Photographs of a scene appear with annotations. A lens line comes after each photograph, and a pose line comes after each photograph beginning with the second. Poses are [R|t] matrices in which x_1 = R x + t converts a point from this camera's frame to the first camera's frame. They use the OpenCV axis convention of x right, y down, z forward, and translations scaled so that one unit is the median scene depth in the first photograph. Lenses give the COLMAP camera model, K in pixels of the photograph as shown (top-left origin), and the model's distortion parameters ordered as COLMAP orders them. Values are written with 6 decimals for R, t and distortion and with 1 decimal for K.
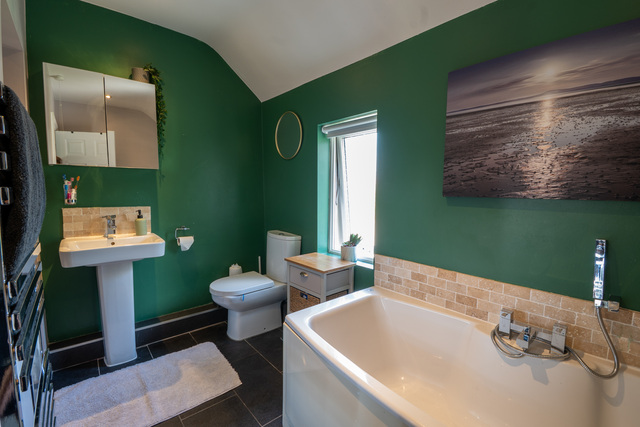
lens RADIAL K [[290.3, 0, 320.0], [0, 290.3, 213.5], [0, 0, 1]] dist [-0.009175, -0.000668]
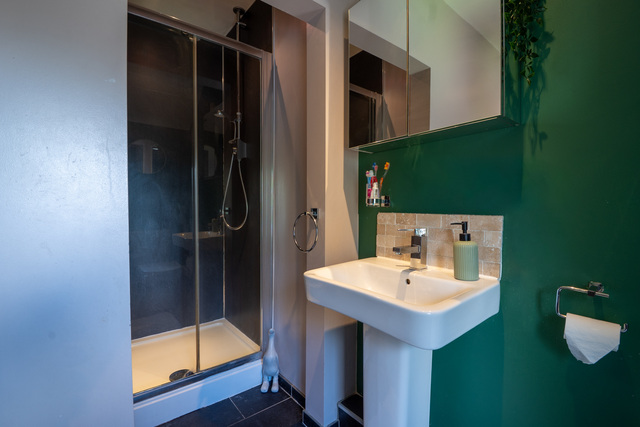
lens RADIAL K [[290.3, 0, 320.0], [0, 290.3, 213.5], [0, 0, 1]] dist [-0.009175, -0.000668]
pose [[-0.024280, 0.015218, -0.999589, -0.181246], [-0.077152, 0.996874, 0.017051, -0.015624], [0.996724, 0.077534, -0.023030, 0.808442]]
